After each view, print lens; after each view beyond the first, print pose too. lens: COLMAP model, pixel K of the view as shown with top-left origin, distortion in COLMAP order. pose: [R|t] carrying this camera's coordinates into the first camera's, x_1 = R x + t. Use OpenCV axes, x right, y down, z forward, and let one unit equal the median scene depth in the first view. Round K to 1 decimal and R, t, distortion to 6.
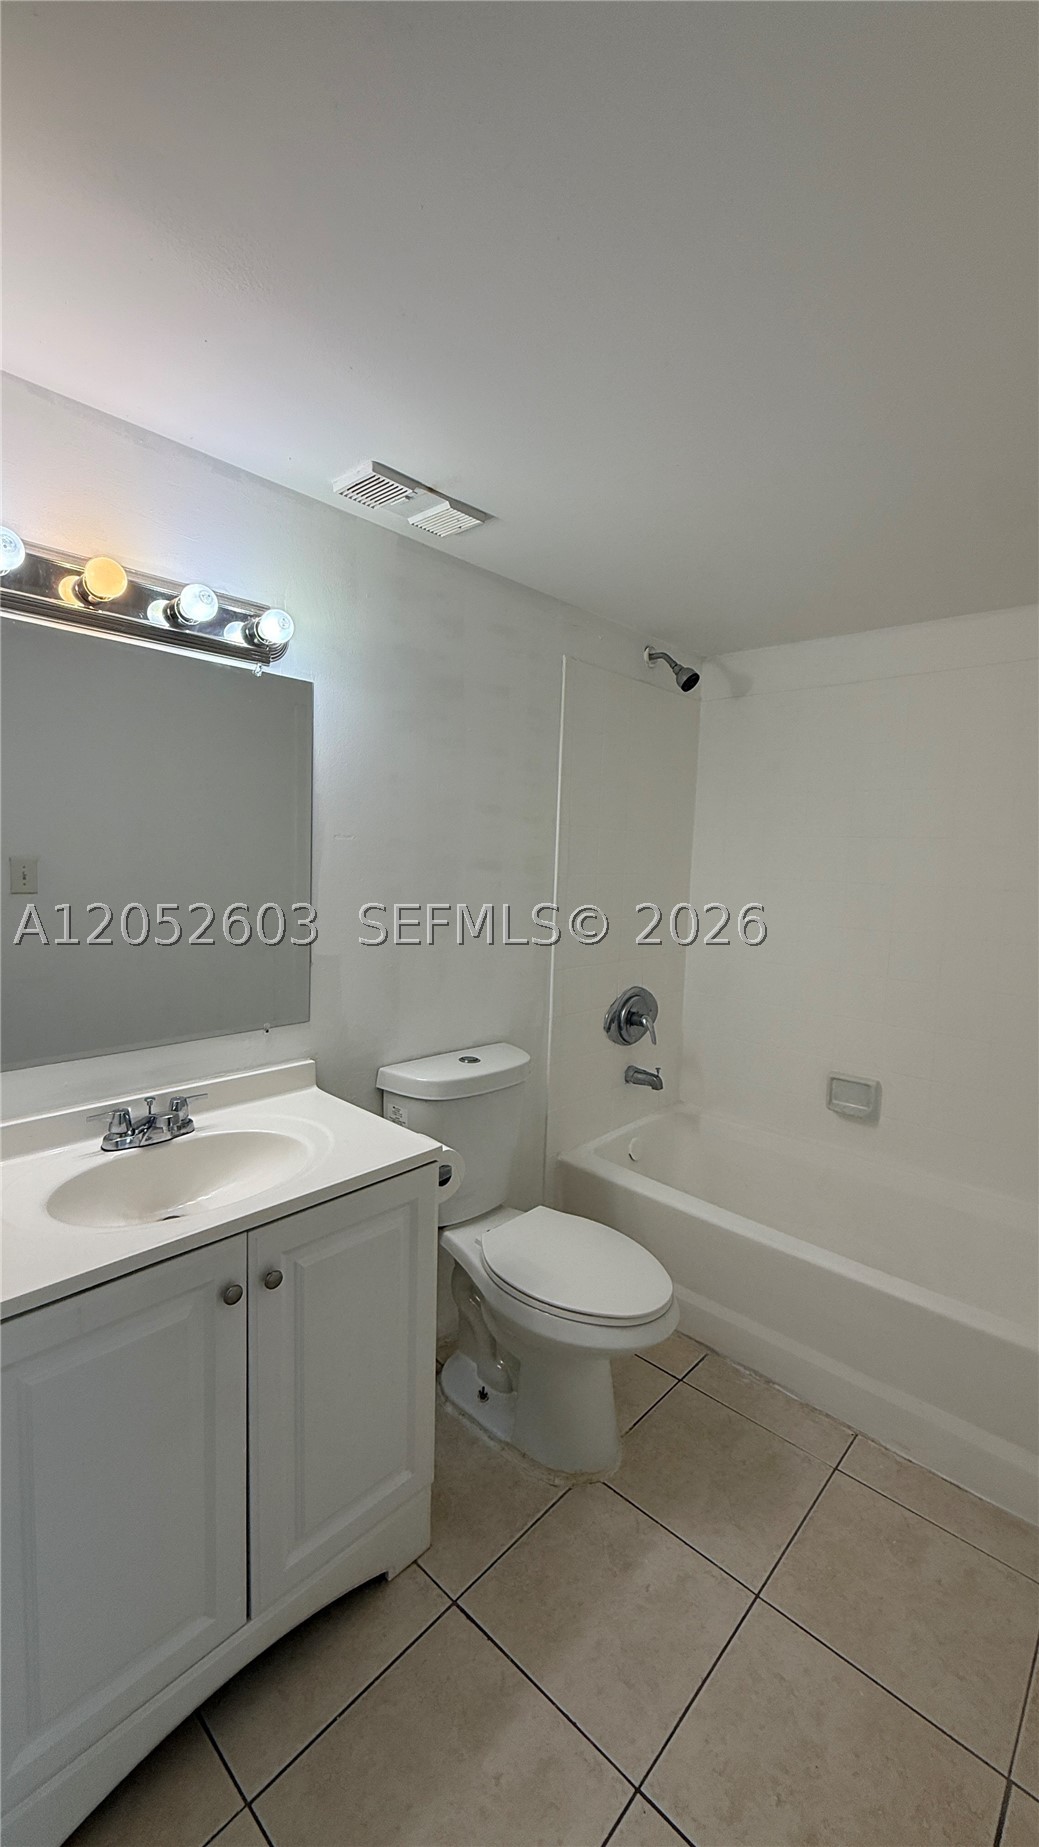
lens RADIAL K [[744.8, 0, 524.9], [0, 744.8, 919.3], [0, 0, 1]] dist [-0.001168, 0.001750]
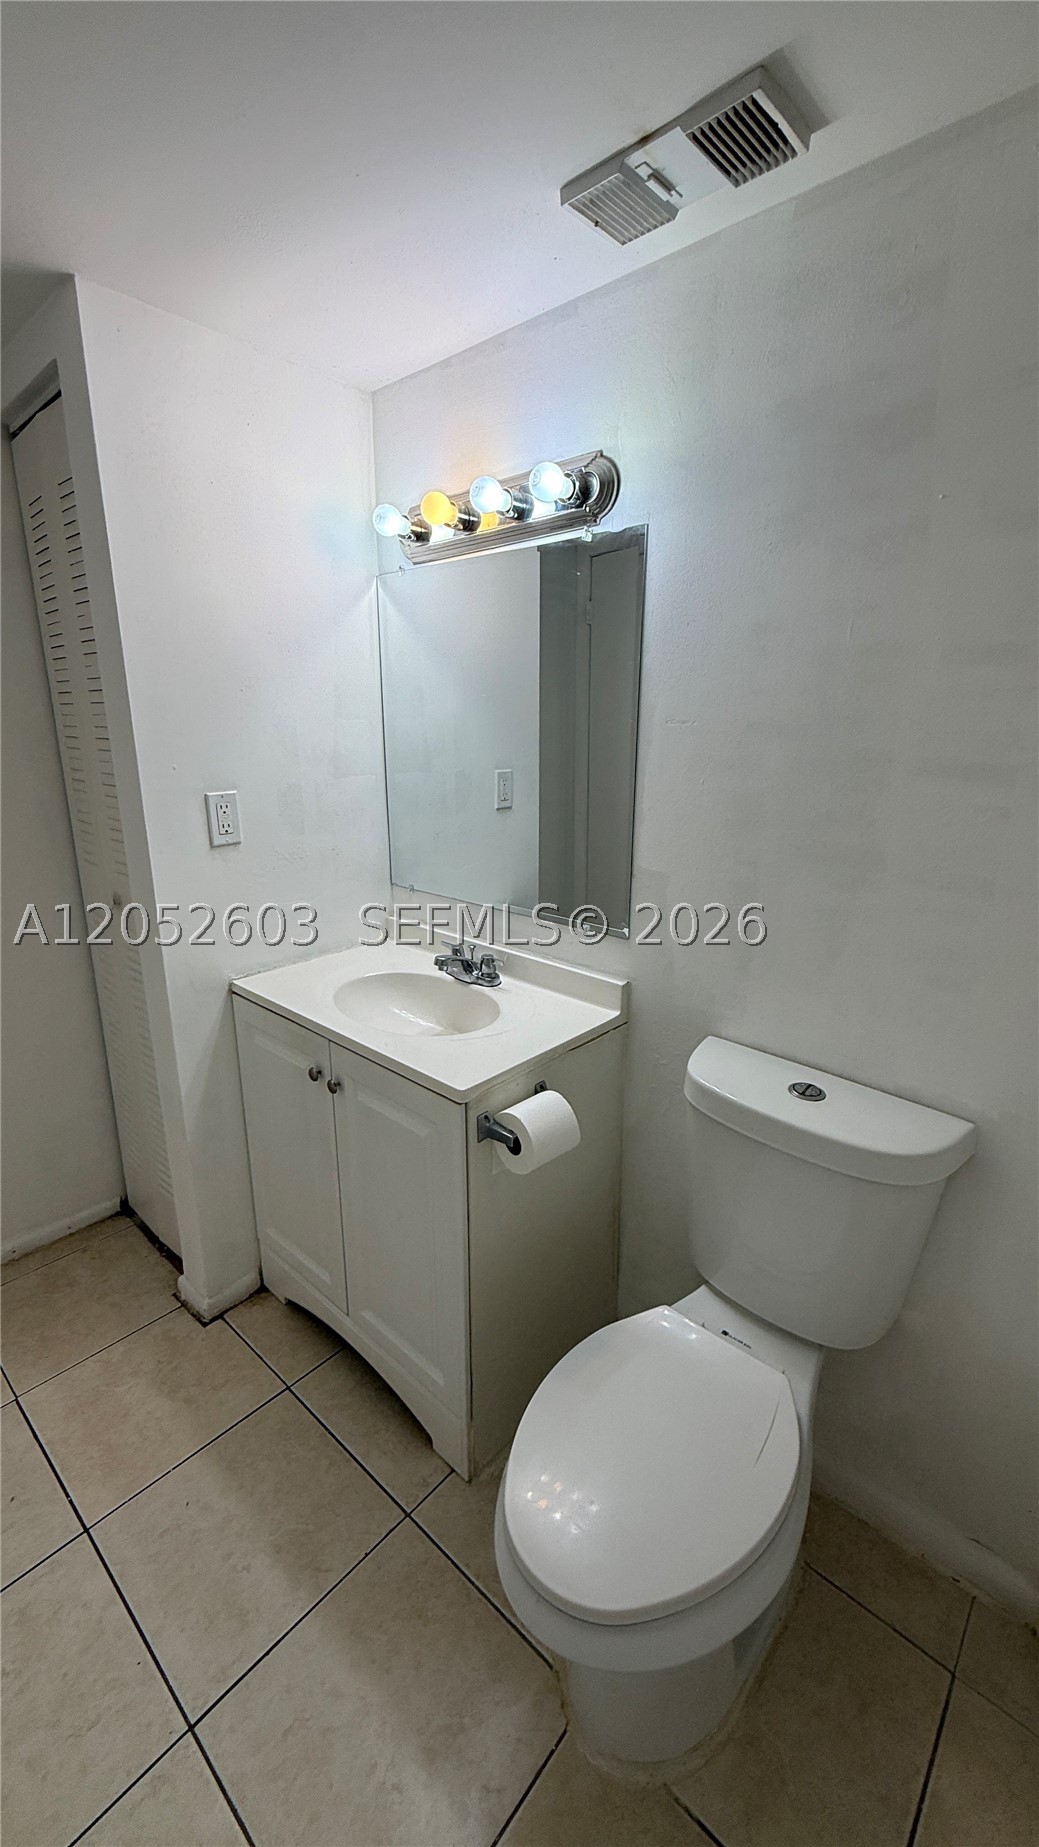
lens RADIAL K [[744.8, 0, 515.5], [0, 744.8, 919.0], [0, 0, 1]] dist [-0.001168, 0.001750]
pose [[0.010966, 0.227343, -0.973753, 0.650462], [-0.099916, 0.969187, 0.225152, -0.082540], [0.994935, 0.094824, 0.033343, 0.974311]]
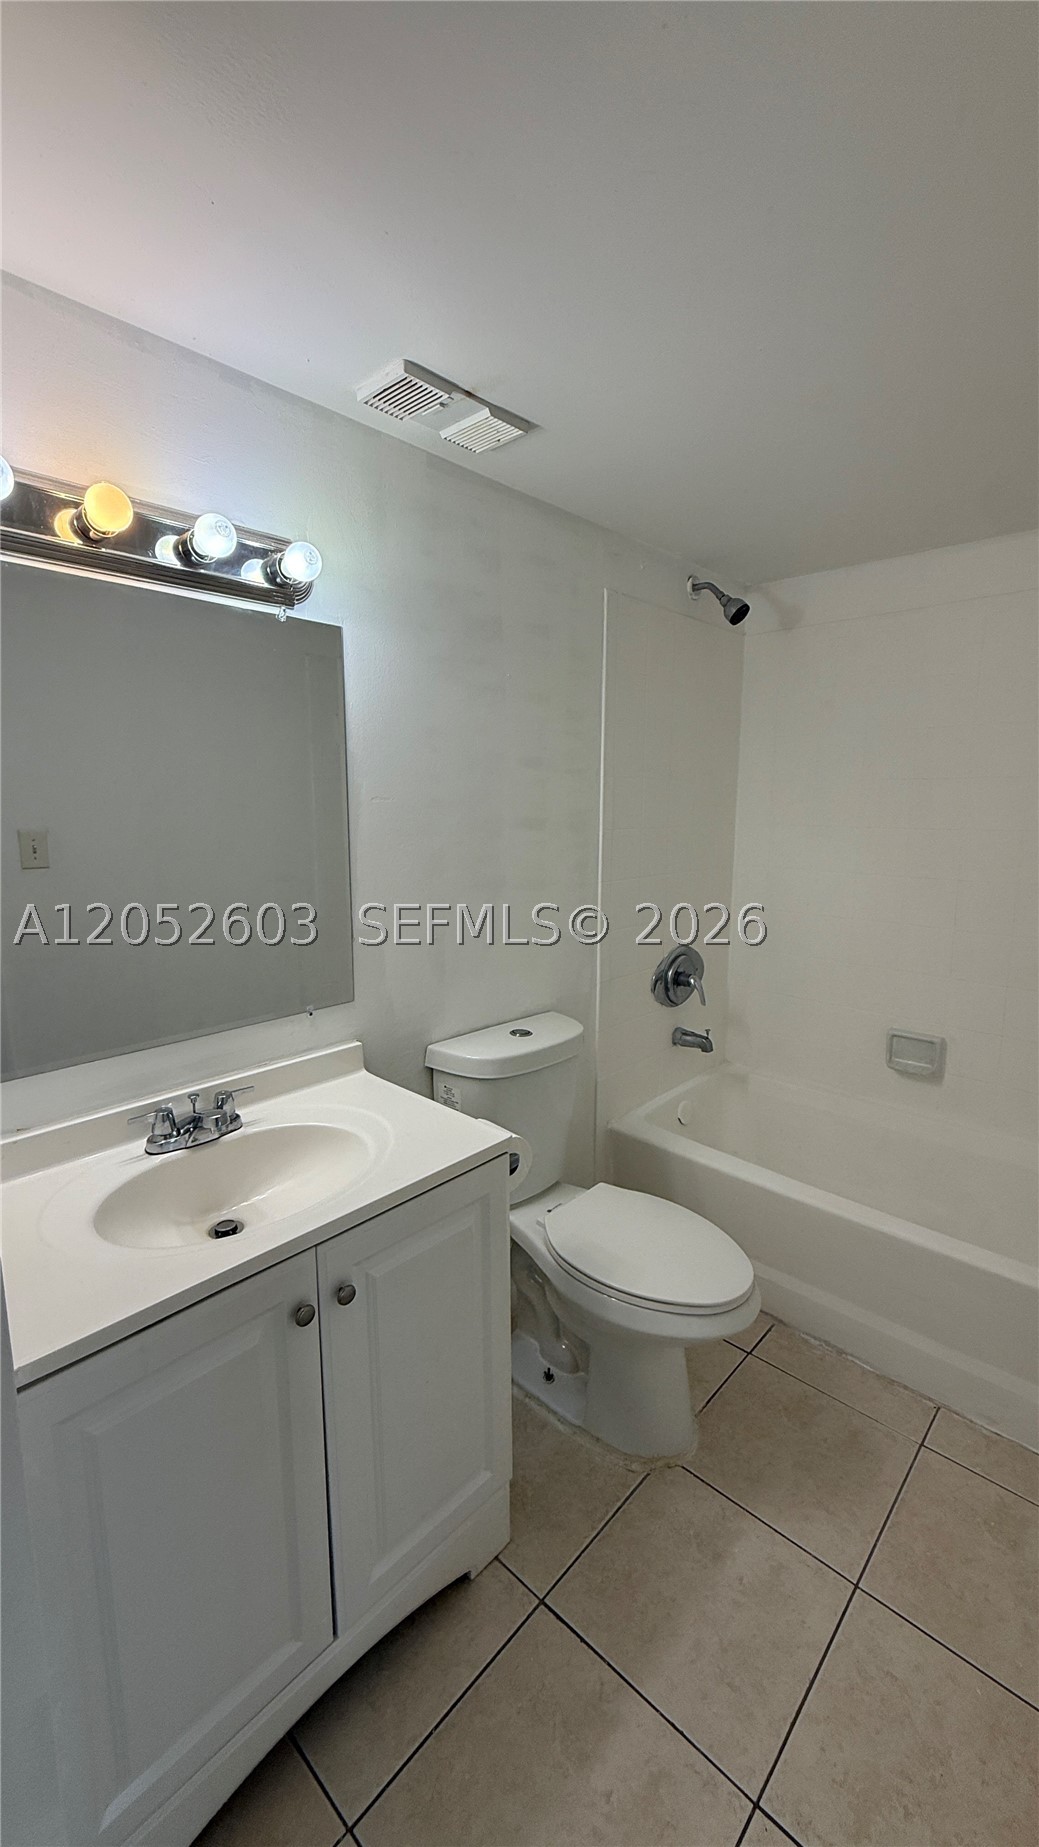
lens RADIAL K [[744.8, 0, 523.5], [0, 744.8, 919.9], [0, 0, 1]] dist [-0.001168, 0.001750]
pose [[0.999463, -0.031004, -0.010637, -0.075937], [0.031656, 0.997194, 0.067831, -0.023000], [0.008504, -0.068131, 0.997640, 0.096068]]
